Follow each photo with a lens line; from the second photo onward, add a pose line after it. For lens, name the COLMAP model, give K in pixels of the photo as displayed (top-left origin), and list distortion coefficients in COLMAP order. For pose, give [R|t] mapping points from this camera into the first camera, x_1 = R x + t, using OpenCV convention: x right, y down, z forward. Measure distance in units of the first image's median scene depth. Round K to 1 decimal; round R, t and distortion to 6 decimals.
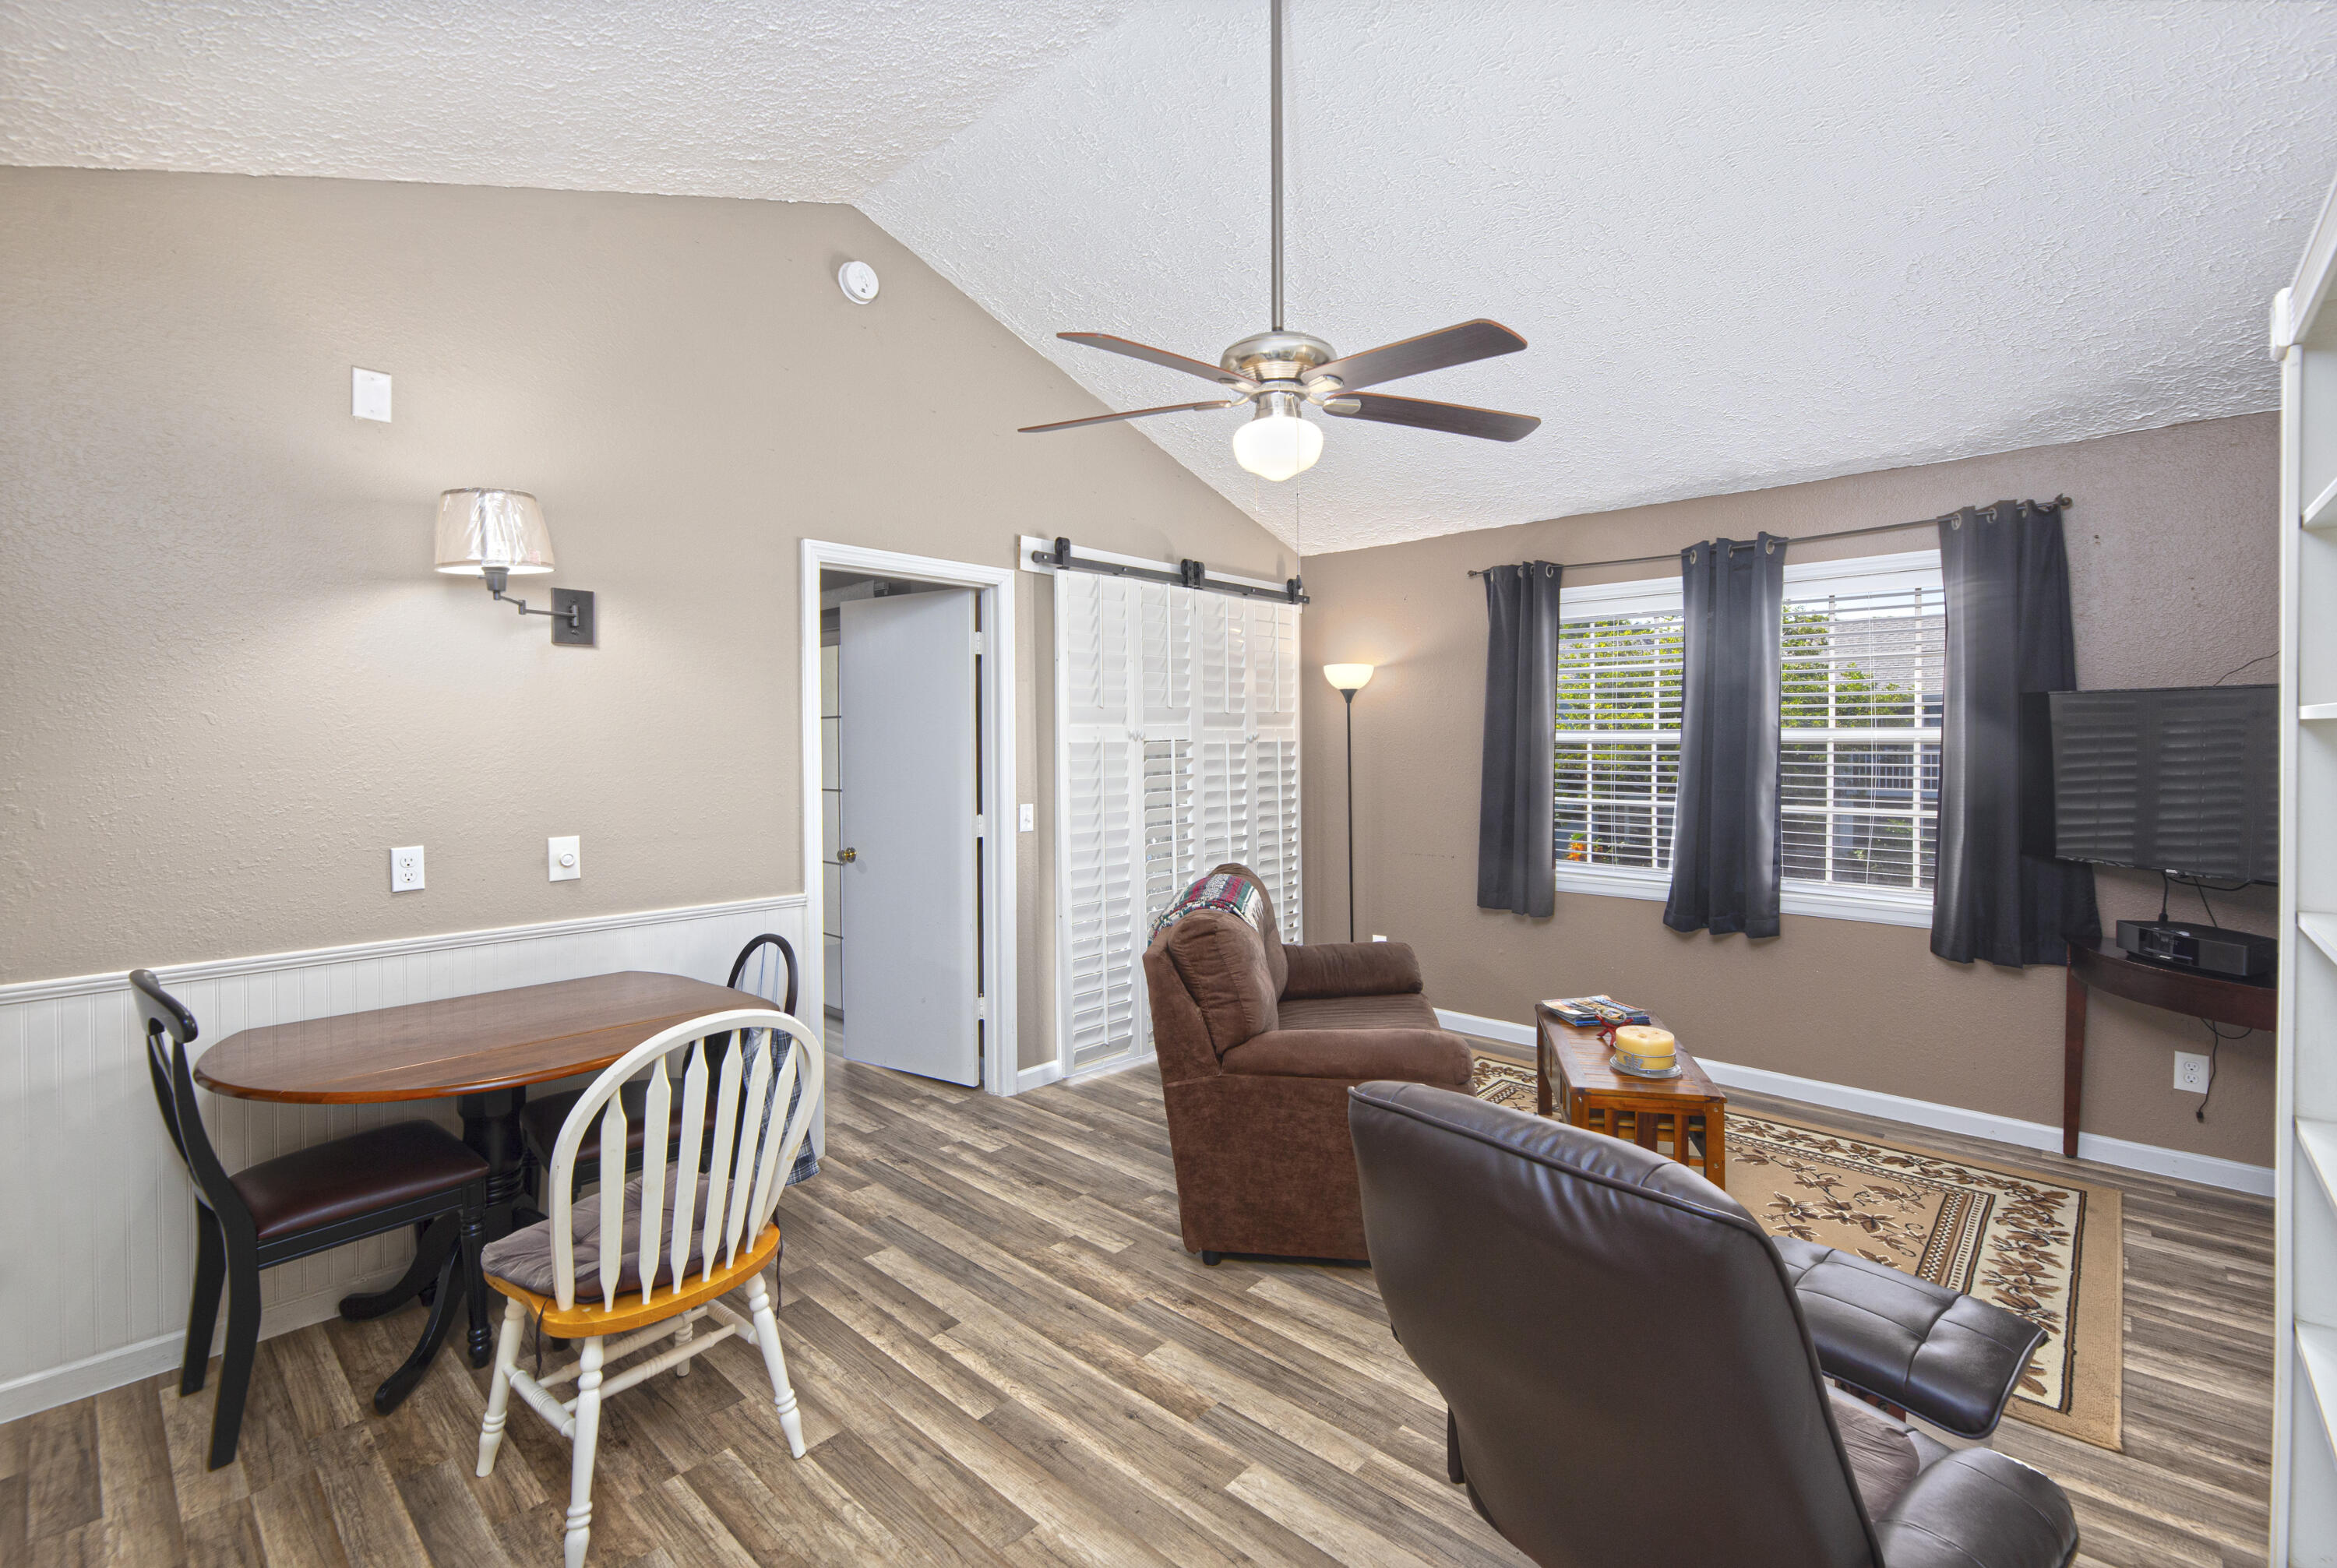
lens RADIAL K [[999.1, 0, 1193.9], [0, 999.1, 746.8], [0, 0, 1]] dist [0.003566, -0.002847]
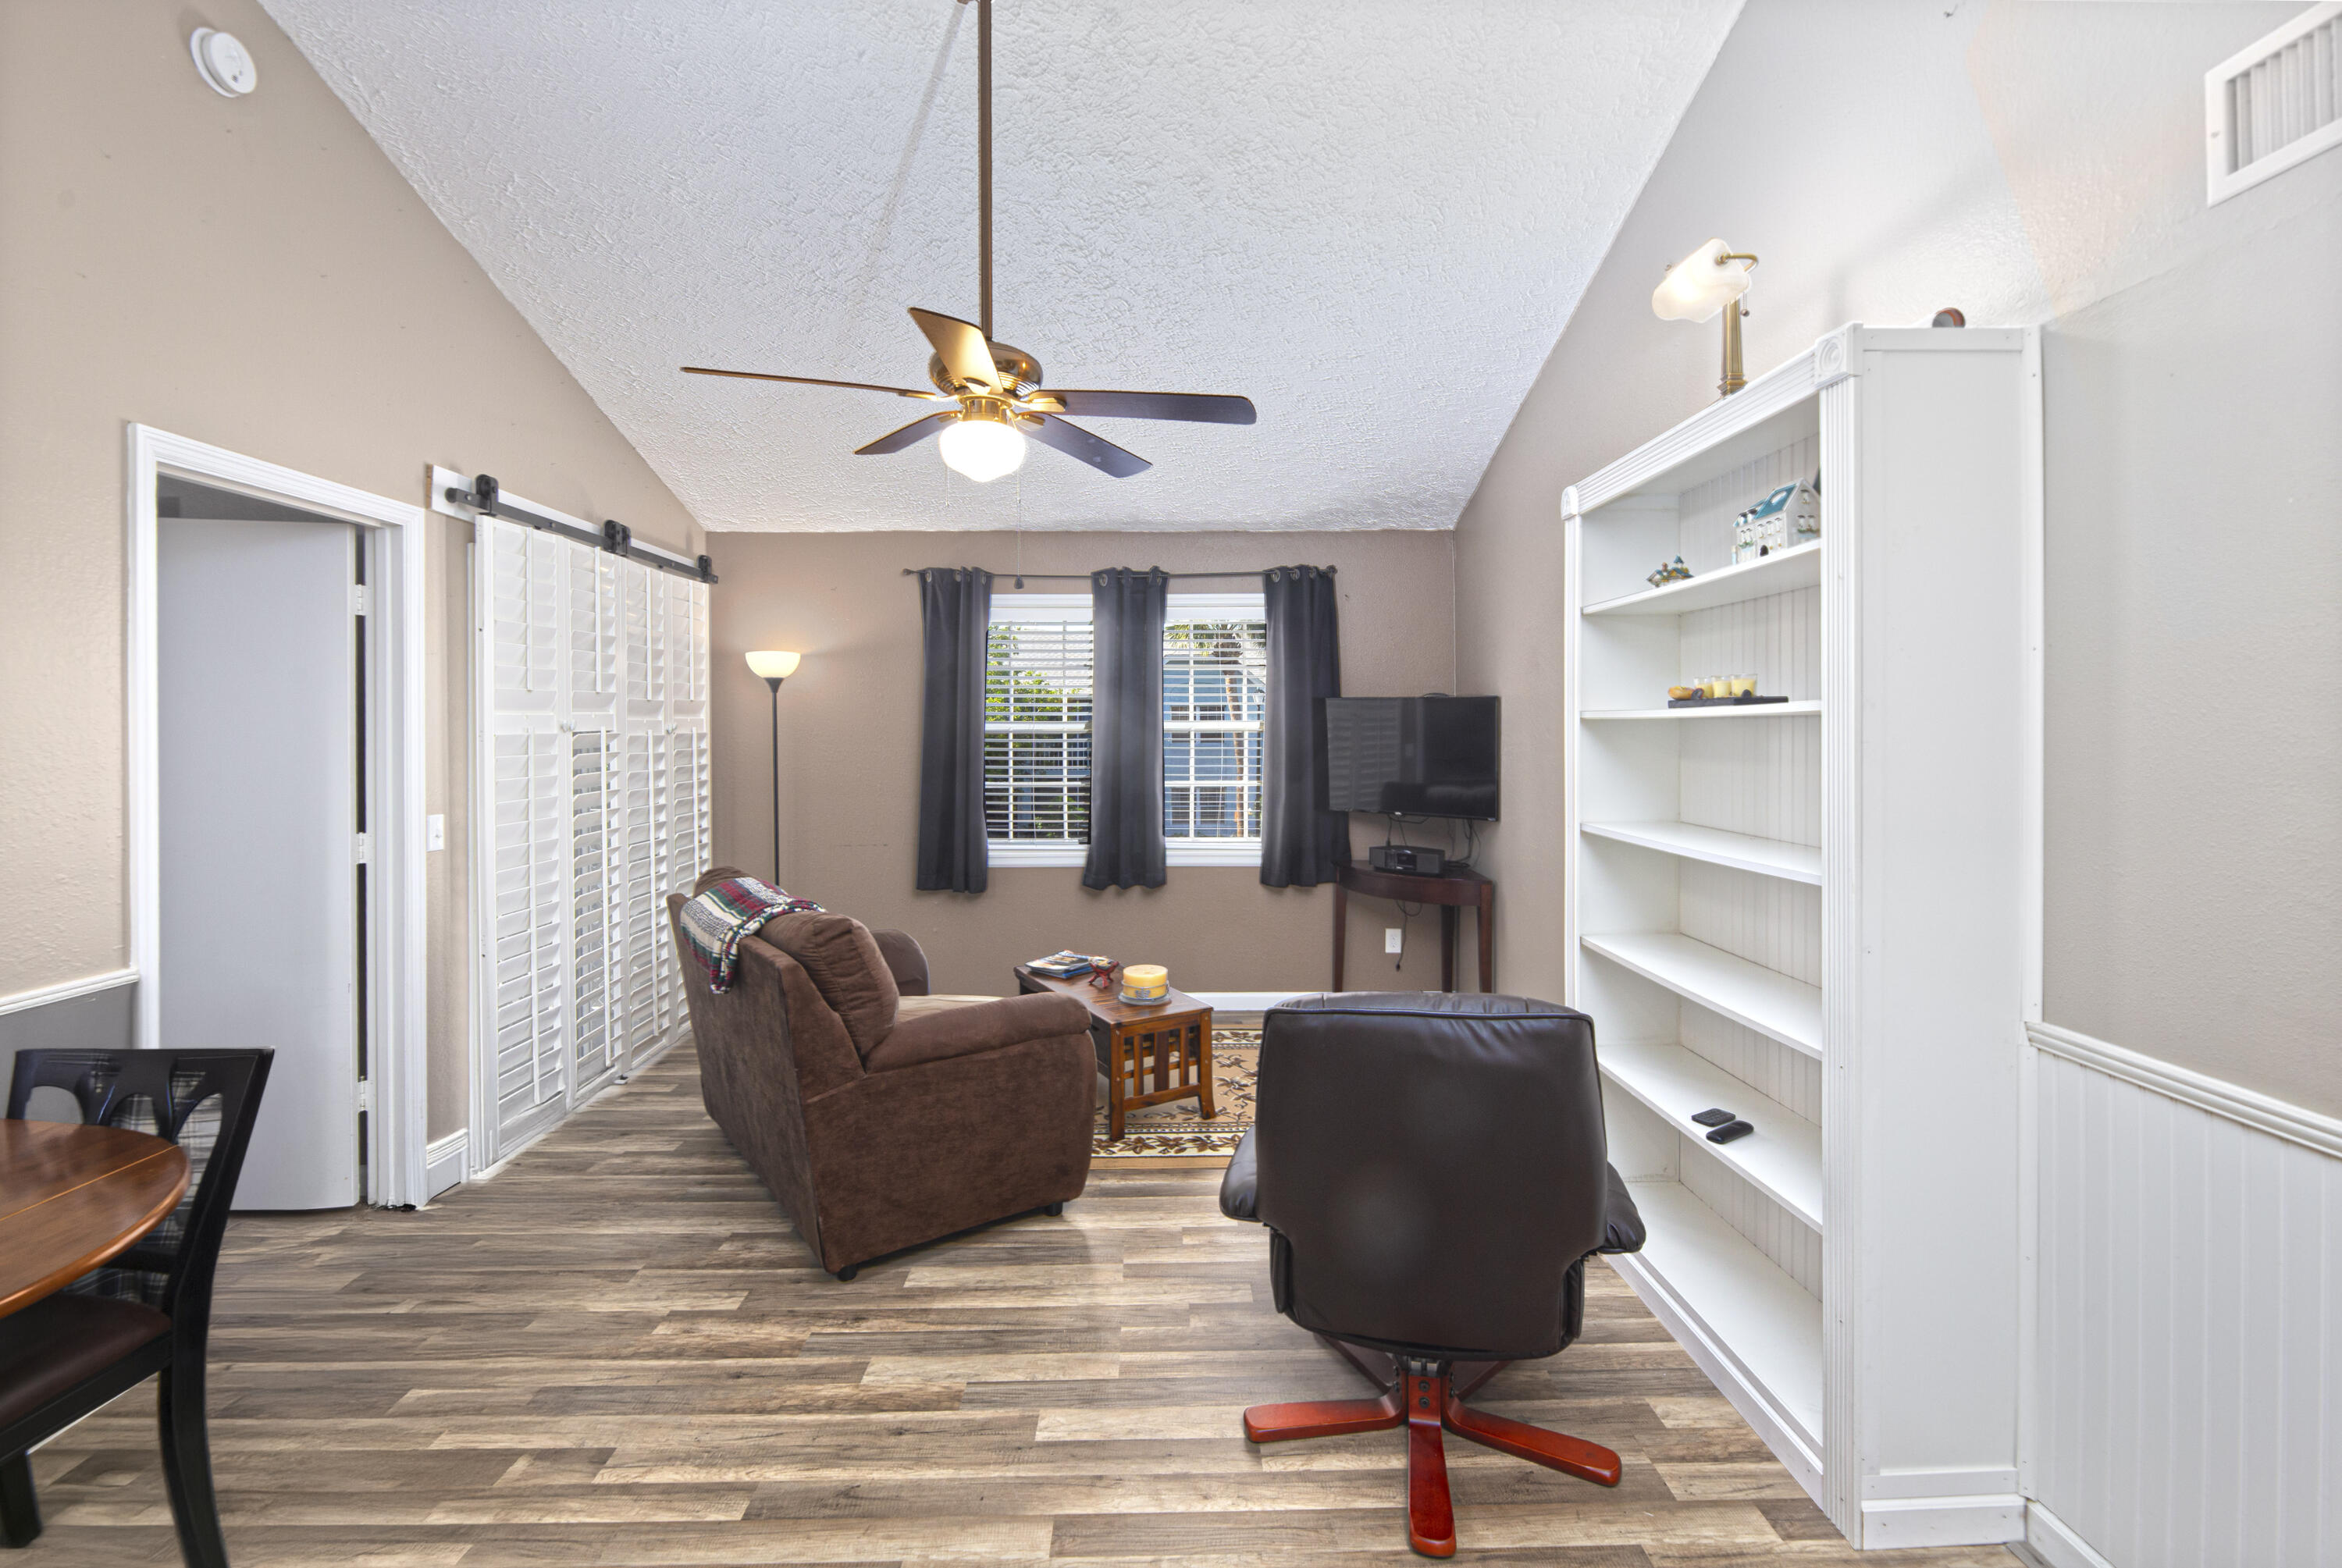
lens RADIAL K [[1001.1, 0, 1158.4], [0, 1001.1, 727.8], [0, 0, 1]] dist [0.003566, -0.002847]
pose [[0.742831, 0.000538, 0.669479, -0.299630], [0.006680, 0.999944, -0.008216, 0.000404], [-0.669446, 0.010575, 0.742785, 0.063031]]
